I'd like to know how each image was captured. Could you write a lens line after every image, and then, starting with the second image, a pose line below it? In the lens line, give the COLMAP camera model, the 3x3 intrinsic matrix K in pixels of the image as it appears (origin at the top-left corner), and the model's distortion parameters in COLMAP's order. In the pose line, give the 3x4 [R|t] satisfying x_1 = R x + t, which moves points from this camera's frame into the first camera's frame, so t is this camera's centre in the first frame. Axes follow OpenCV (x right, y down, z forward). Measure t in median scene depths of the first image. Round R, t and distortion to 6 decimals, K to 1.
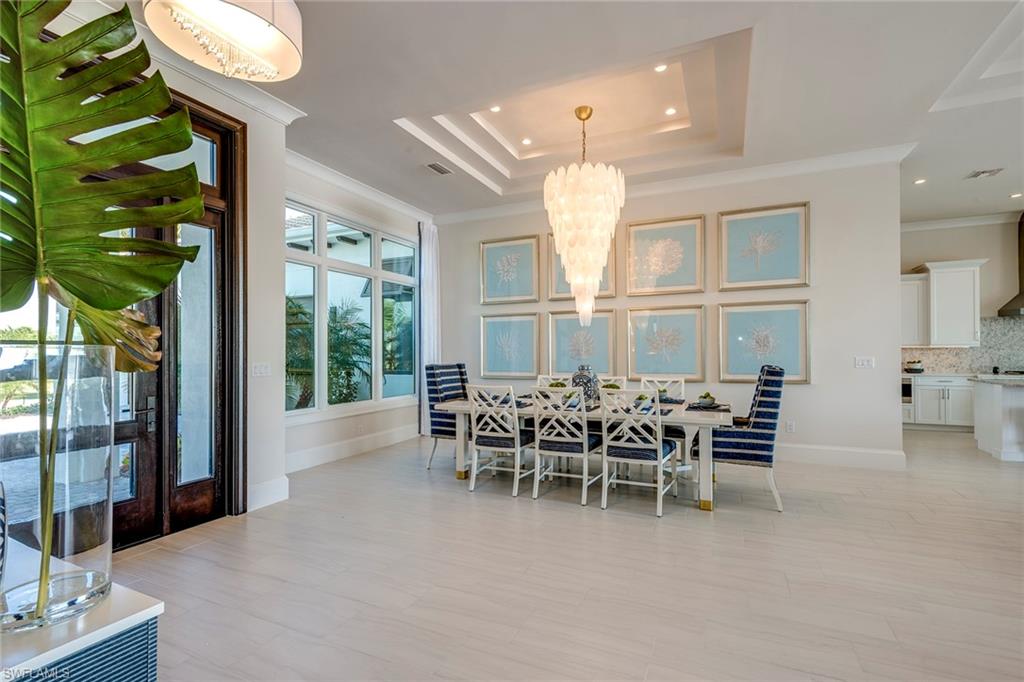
lens RADIAL K [[454.9, 0, 531.6], [0, 454.9, 350.3], [0, 0, 1]] dist [0.002394, 0.000305]
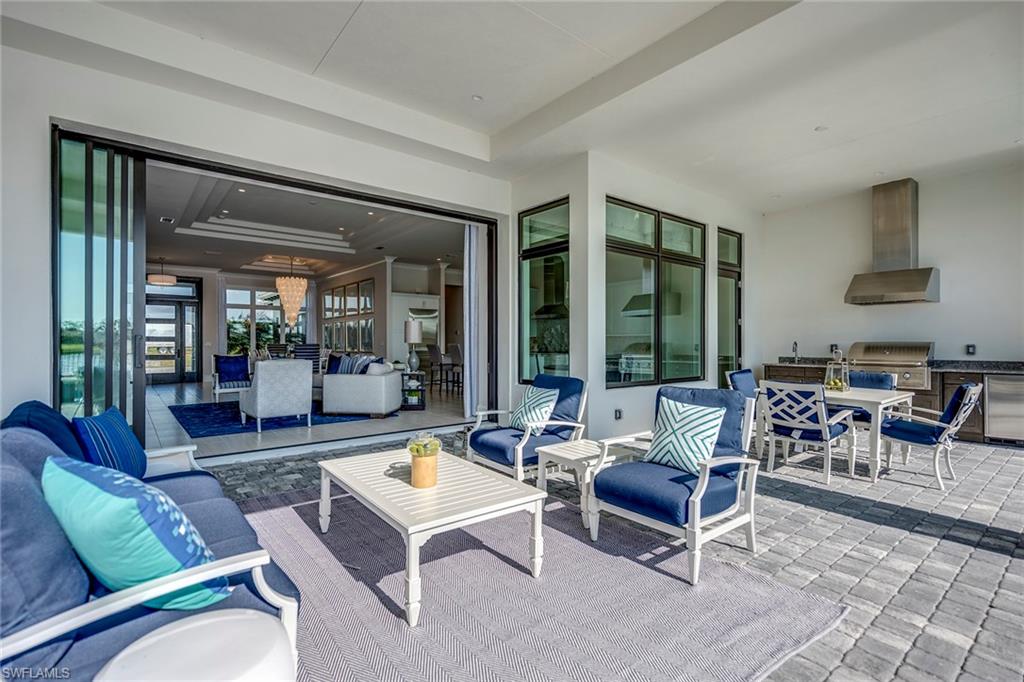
lens RADIAL K [[479.8, 0, 507.9], [0, 479.8, 343.9], [0, 0, 1]] dist [0.001311, -0.000068]
pose [[0.886527, 0.005550, -0.462643, 2.424919], [-0.000199, 0.999933, 0.011616, -0.002788], [0.462676, -0.010206, 0.886469, -0.936885]]
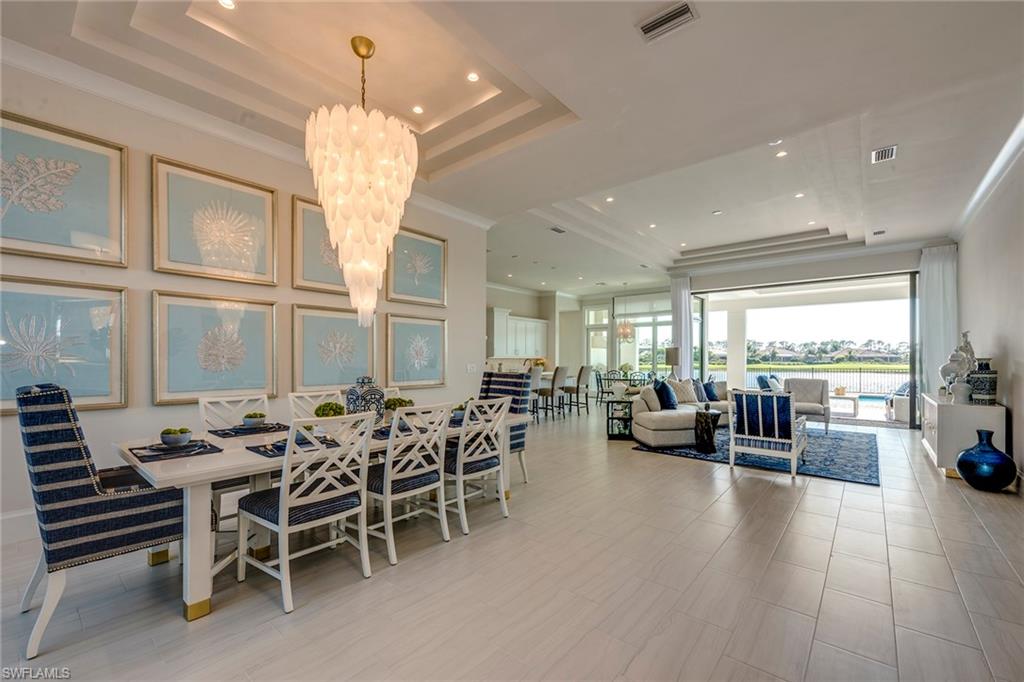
lens RADIAL K [[428.7, 0, 529.7], [0, 428.7, 361.1], [0, 0, 1]] dist [0.000402, -0.000116]
pose [[0.253818, 0.003607, 0.967245, -0.459274], [-0.008483, 0.999963, -0.001503, 0.004679], [-0.967215, -0.007823, 0.253840, 0.484920]]
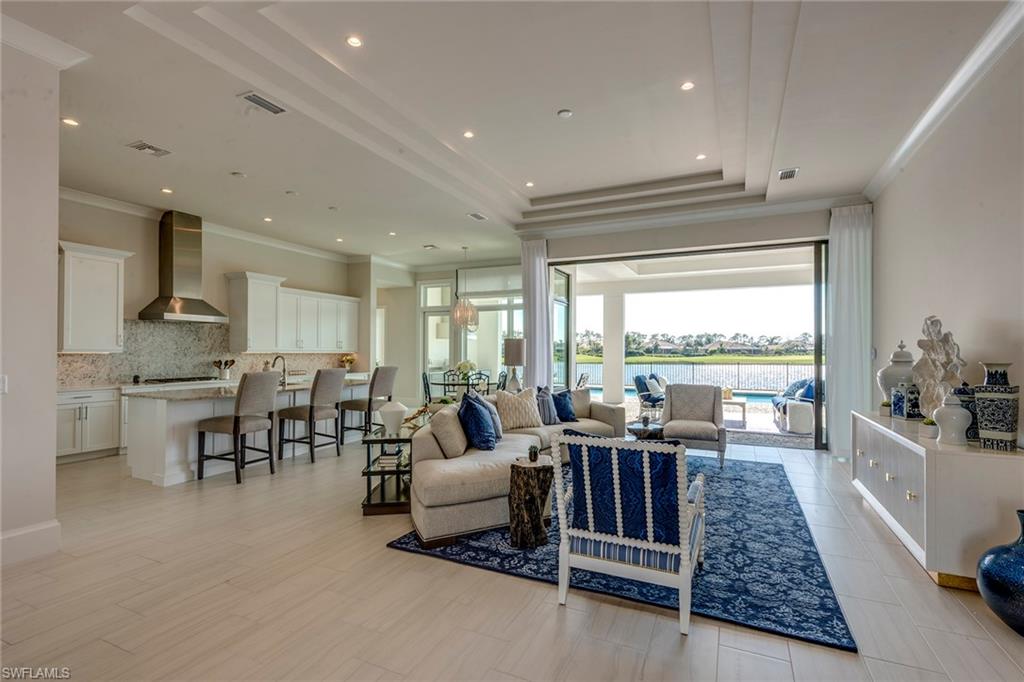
lens RADIAL K [[462.5, 0, 533.2], [0, 462.5, 349.0], [0, 0, 1]] dist [0.018273, -0.012376]
pose [[-0.000728, 0.012025, 0.999927, 0.146869], [-0.009146, 0.999886, -0.012032, -0.016272], [-0.999958, -0.009154, -0.000618, 0.310780]]
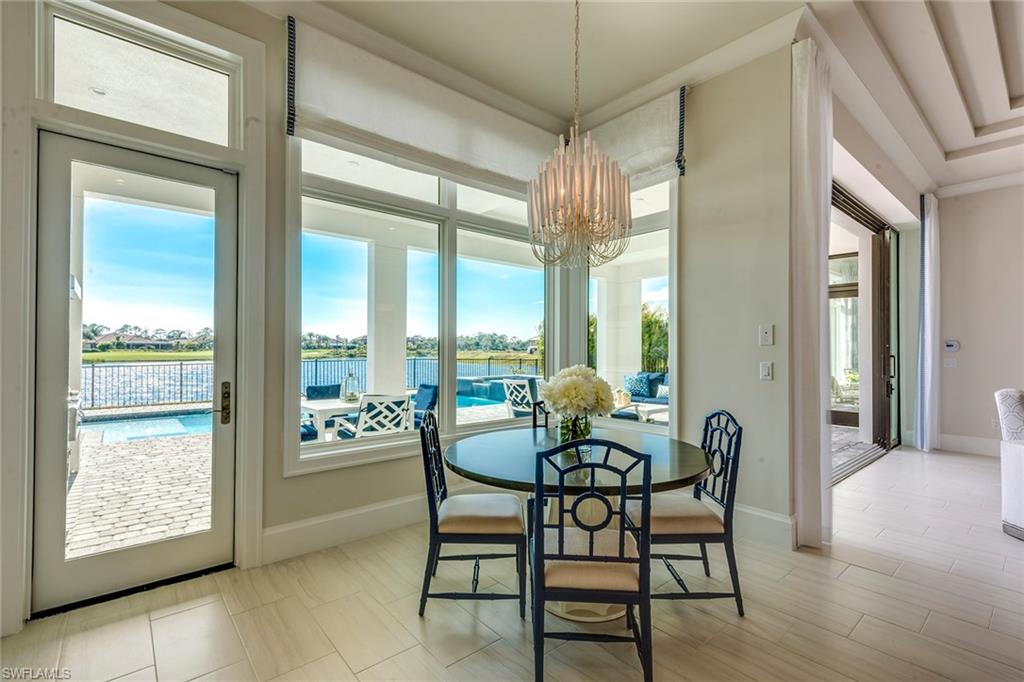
lens RADIAL K [[462.1, 0, 512.0], [0, 462.1, 341.0], [0, 0, 1]] dist [-0.000869, -0.000198]
pose [[-0.899959, 0.010294, 0.435853, 1.785162], [-0.000923, 0.999674, -0.025516, -0.006760], [-0.435973, -0.023365, -0.899656, 1.025436]]
